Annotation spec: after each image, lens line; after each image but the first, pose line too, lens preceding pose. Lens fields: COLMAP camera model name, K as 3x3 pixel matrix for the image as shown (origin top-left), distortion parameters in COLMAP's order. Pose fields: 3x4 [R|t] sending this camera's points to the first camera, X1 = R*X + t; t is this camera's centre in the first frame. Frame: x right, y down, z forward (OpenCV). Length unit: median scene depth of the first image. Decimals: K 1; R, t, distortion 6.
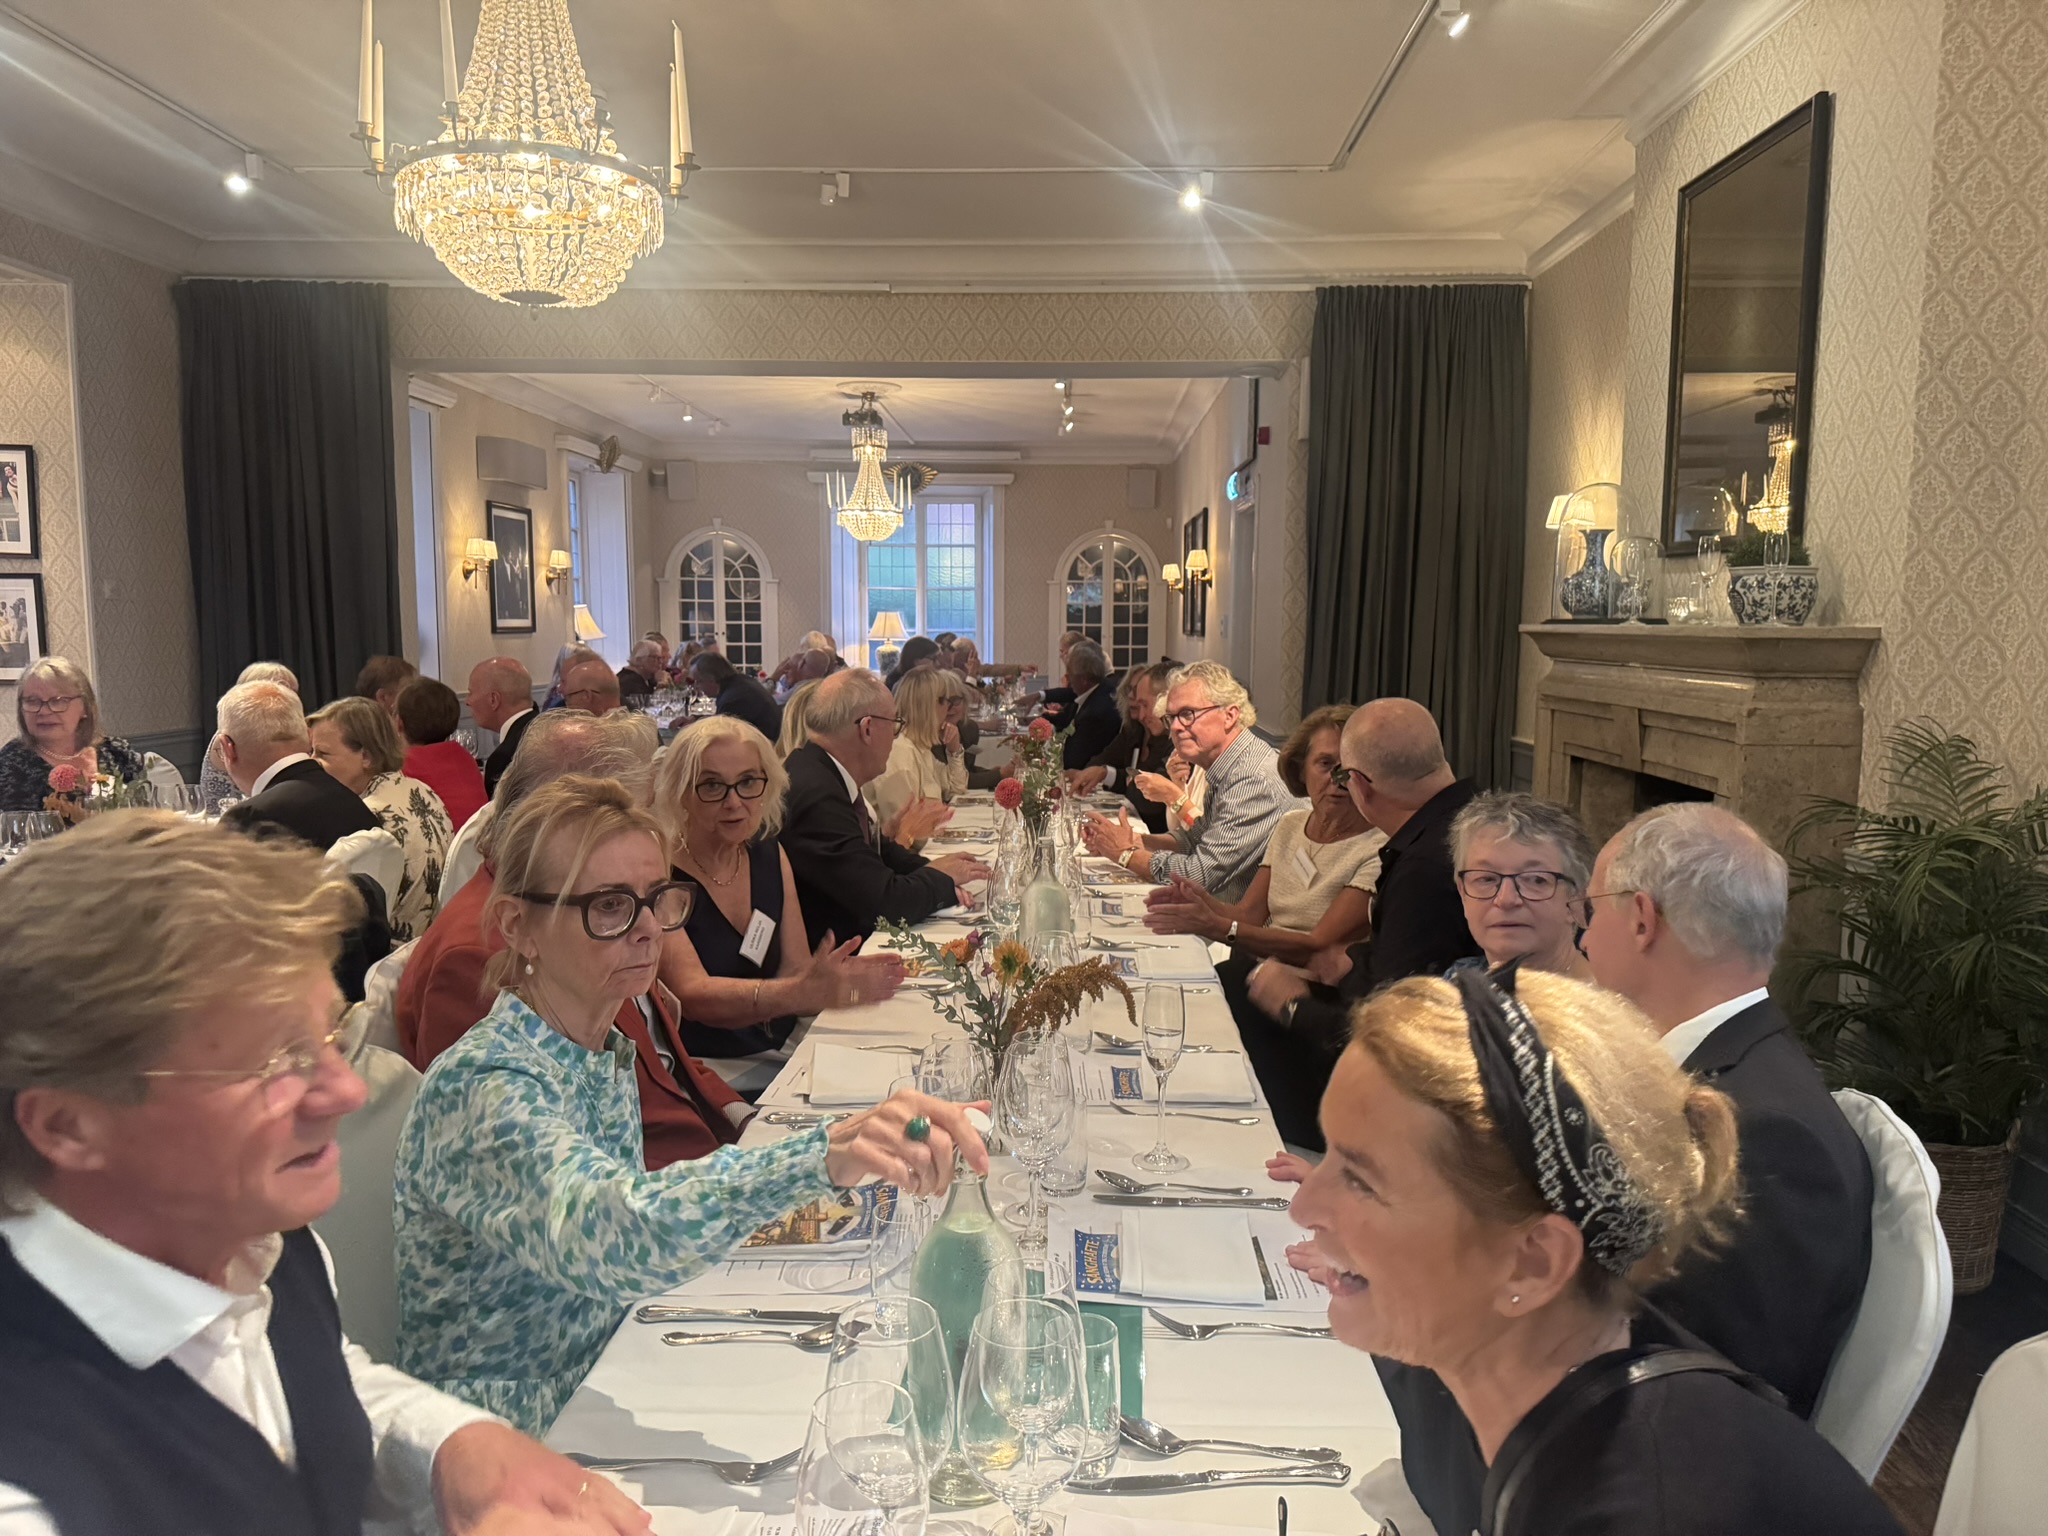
lens RADIAL K [[1453.2, 0, 1039.1], [0, 1453.2, 788.3], [0, 0, 1]] dist [0.058983, -0.059073]
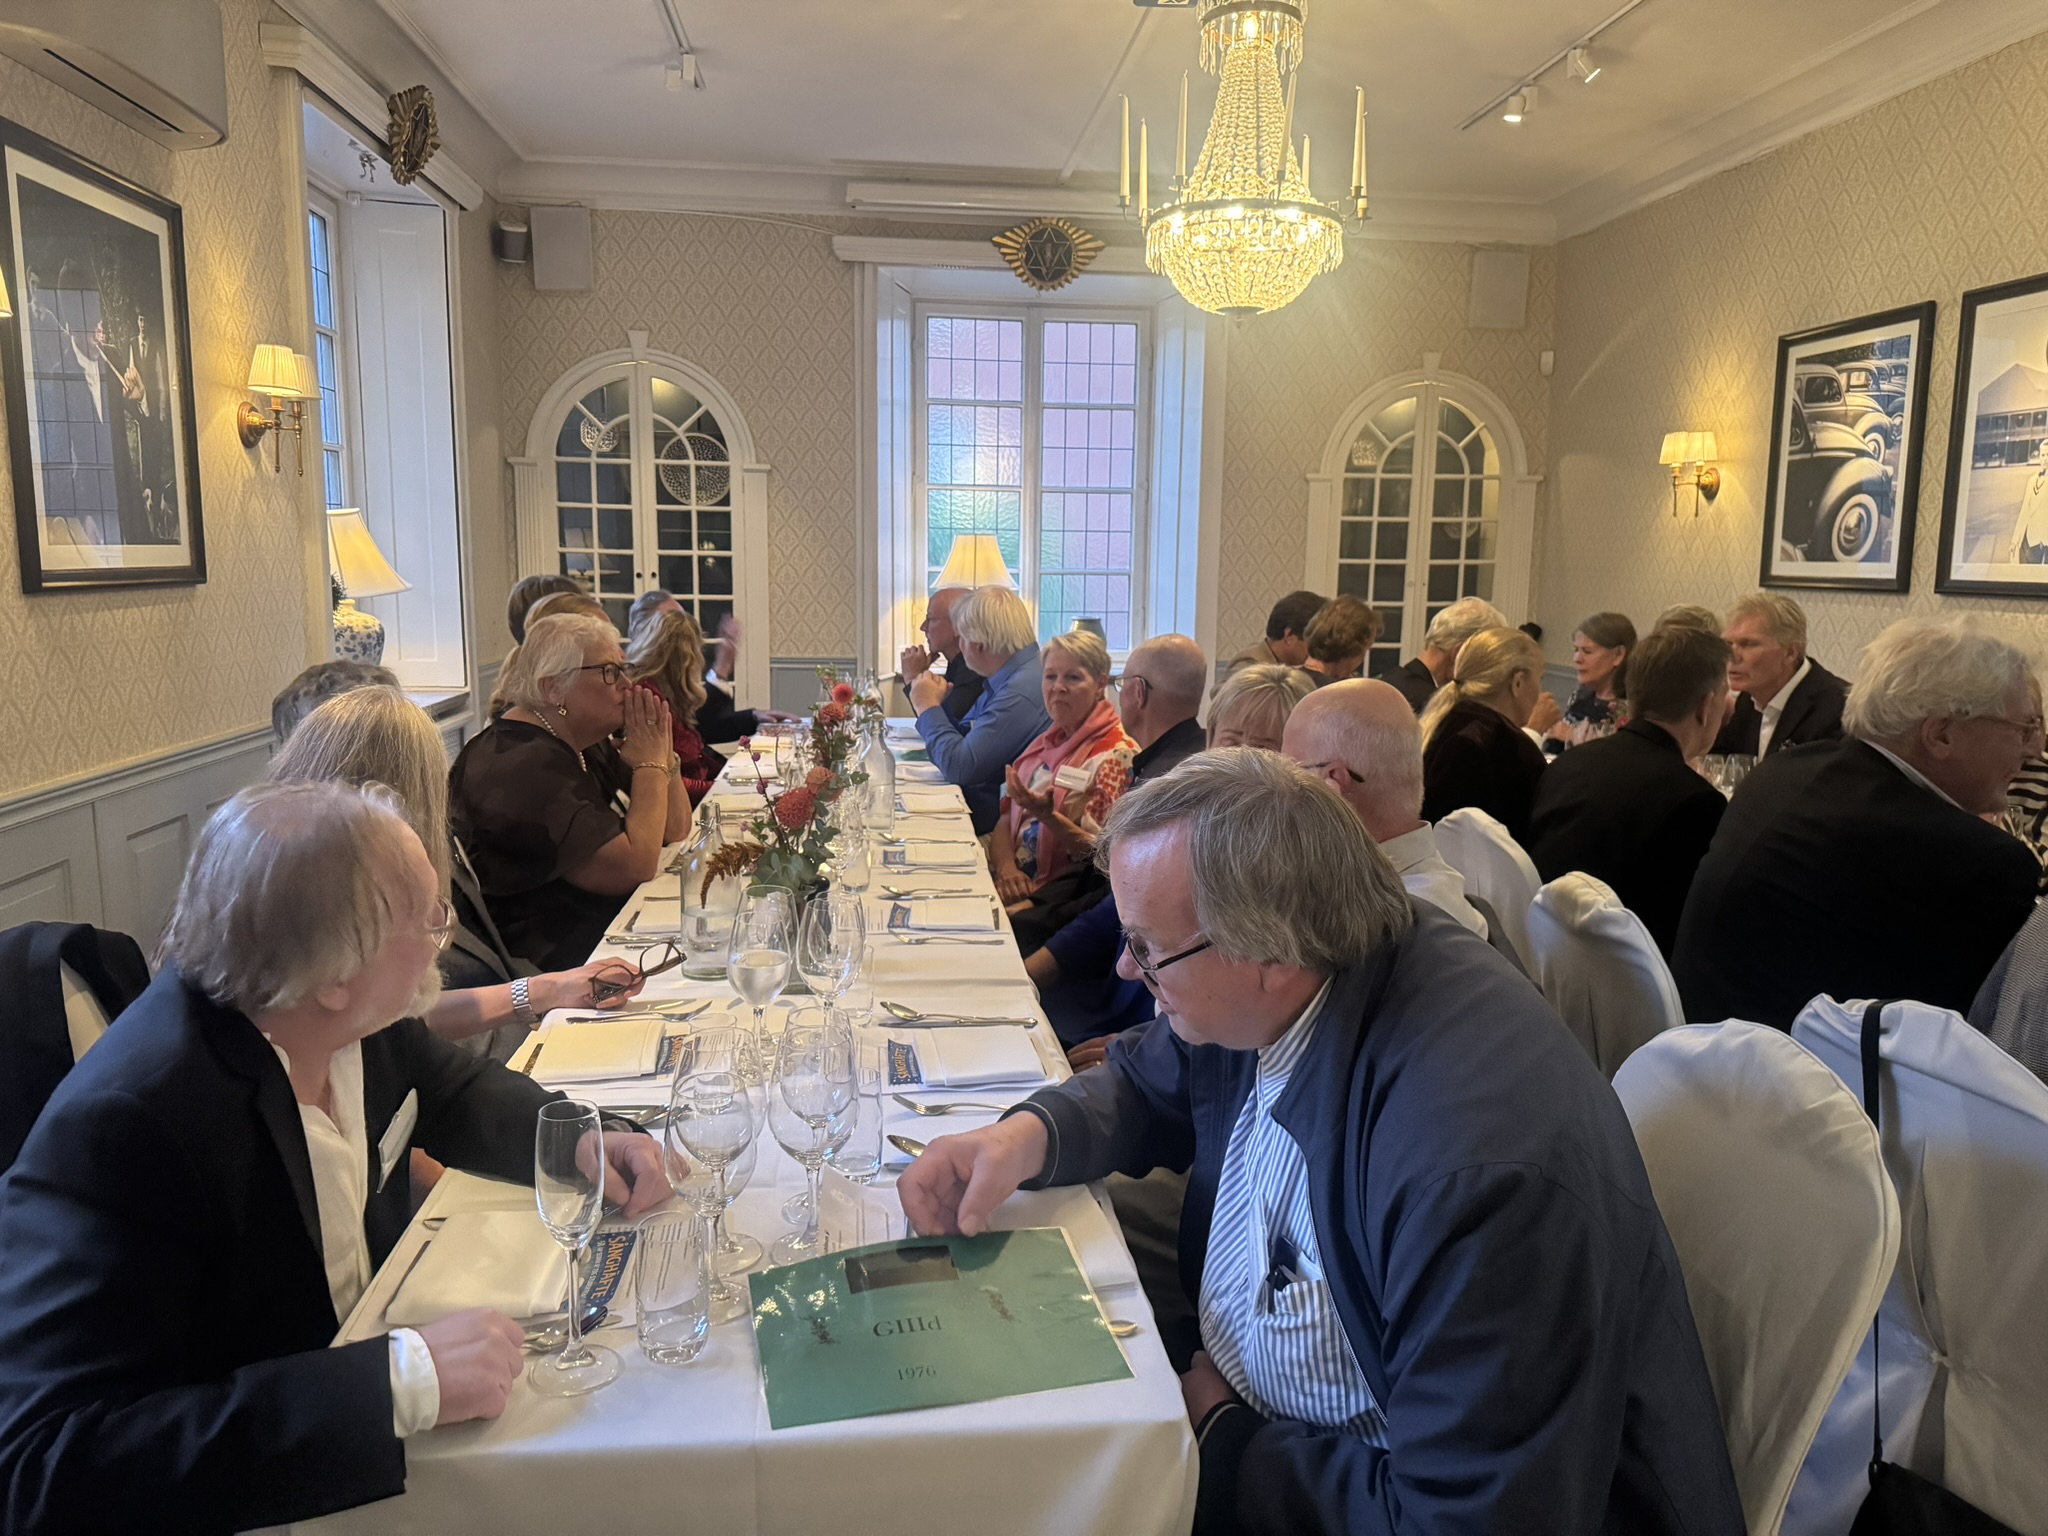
lens RADIAL K [[1453.2, 0, 1027.9], [0, 1453.2, 752.5], [0, 0, 1]] dist [0.058983, -0.059073]
pose [[0.990706, -0.012223, 0.135472, -0.275229], [0.008762, 0.999621, 0.026114, -0.101218], [-0.135740, -0.024684, 0.990437, 0.863268]]
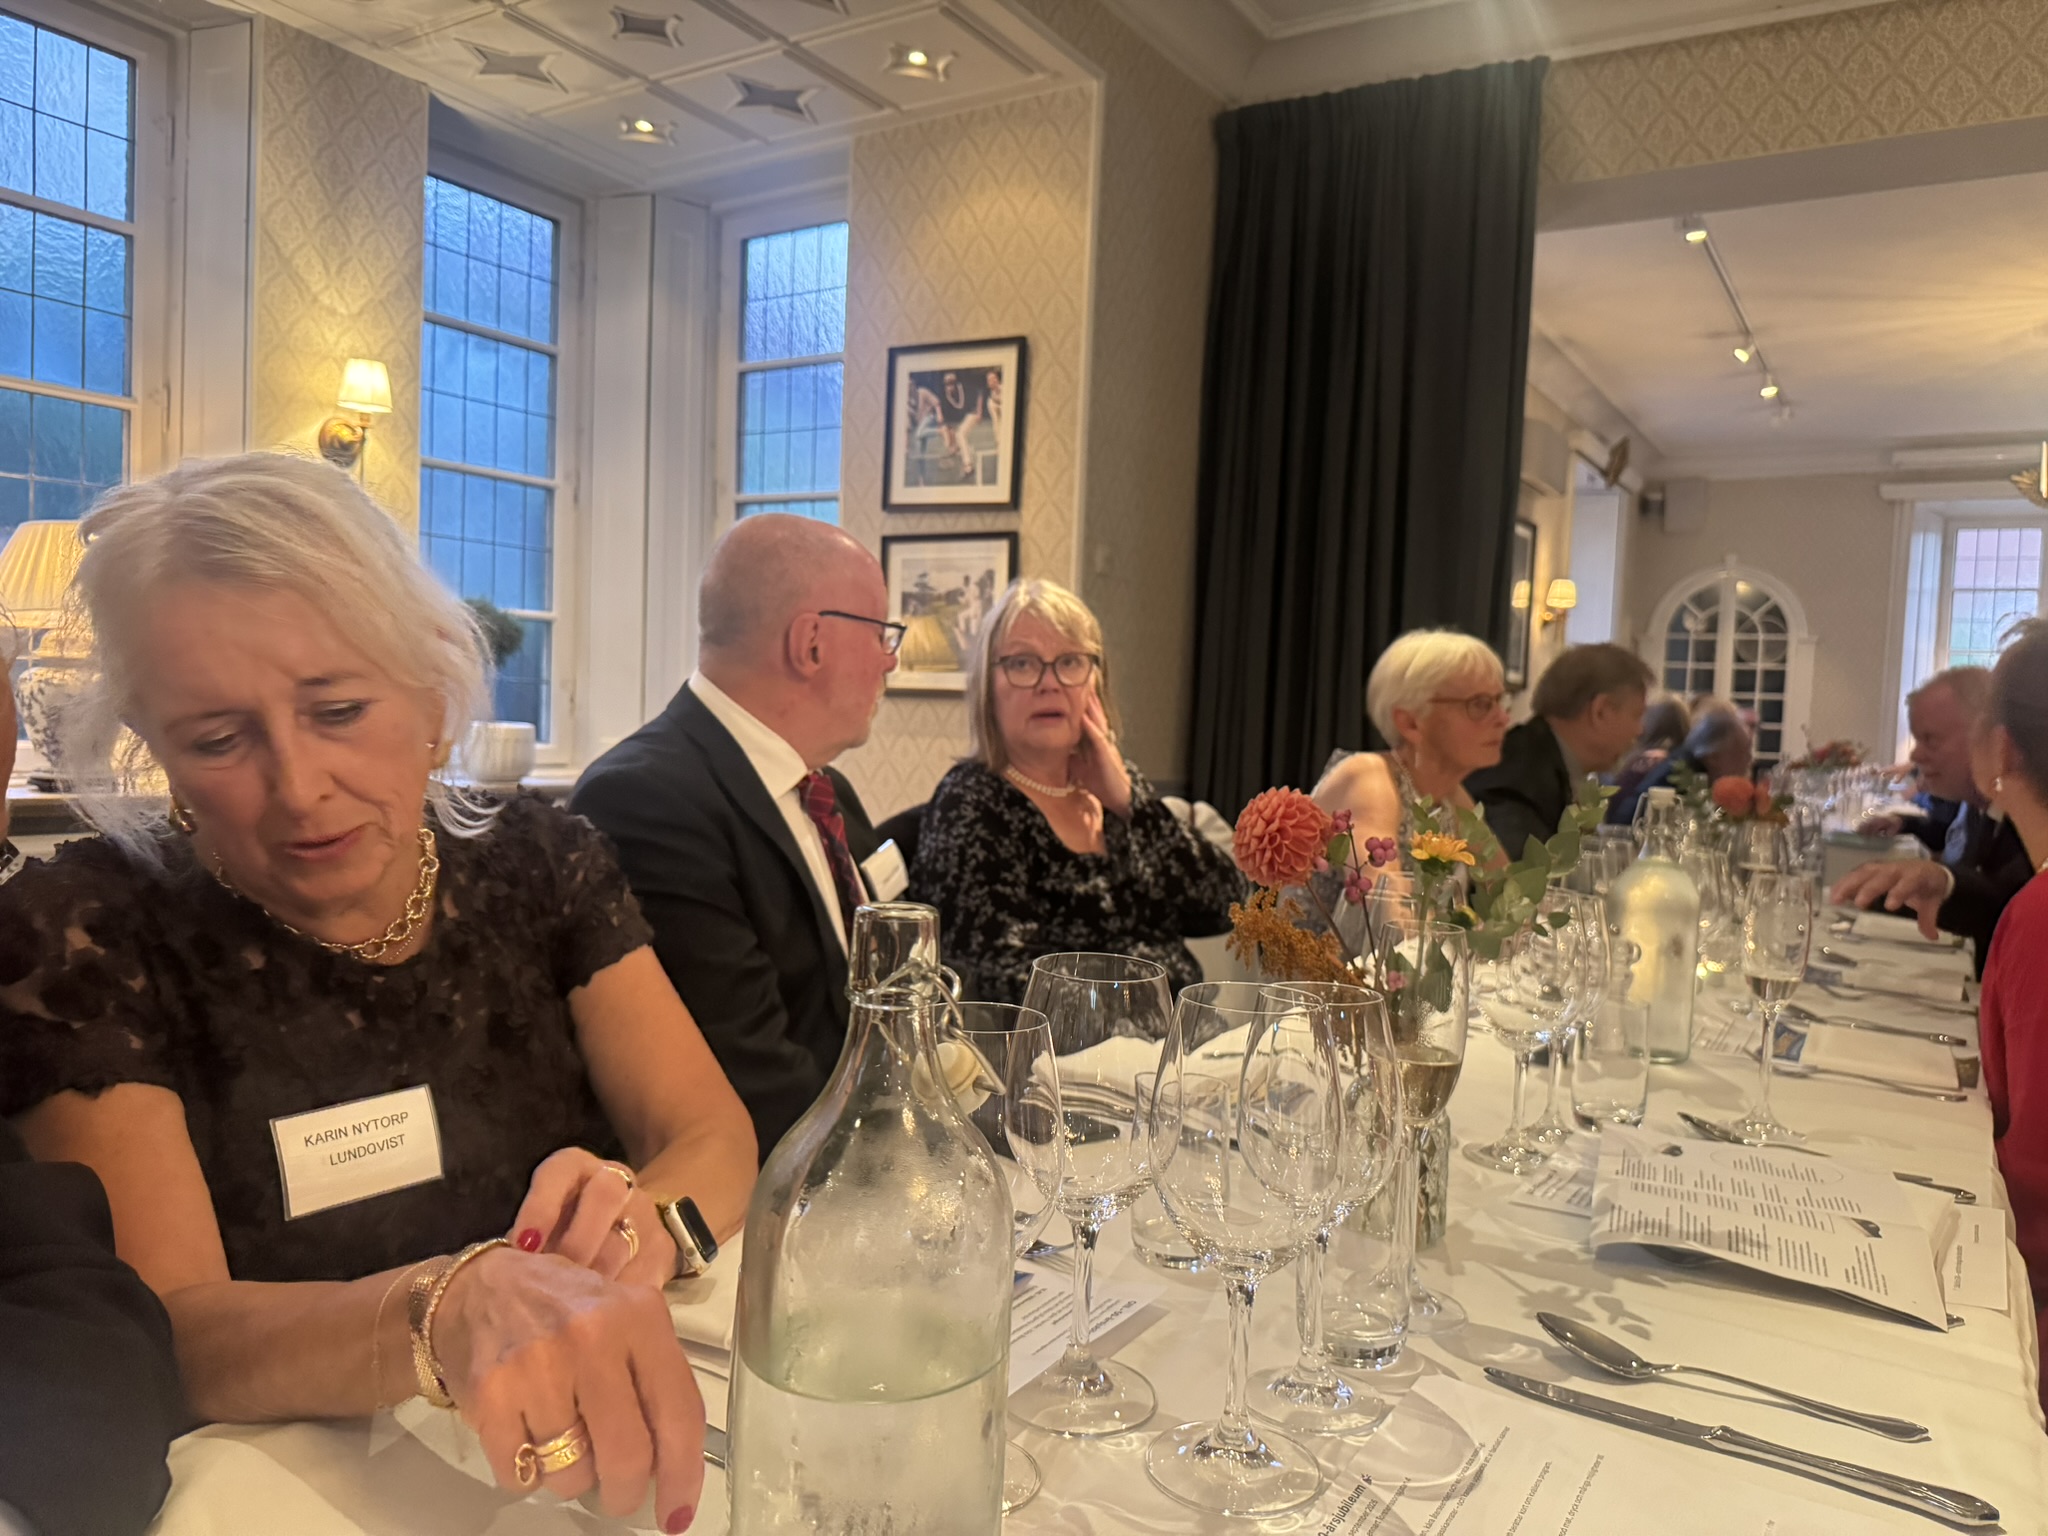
lens RADIAL K [[1453.2, 0, 1056.1], [0, 1453.2, 780.0], [0, 0, 1]] dist [0.058983, -0.059073]
pose [[0.869030, 0.054026, -0.491801, -0.249552], [-0.091630, 0.994399, -0.052674, -0.001709], [0.486201, 0.090839, 0.869113, 0.335708]]
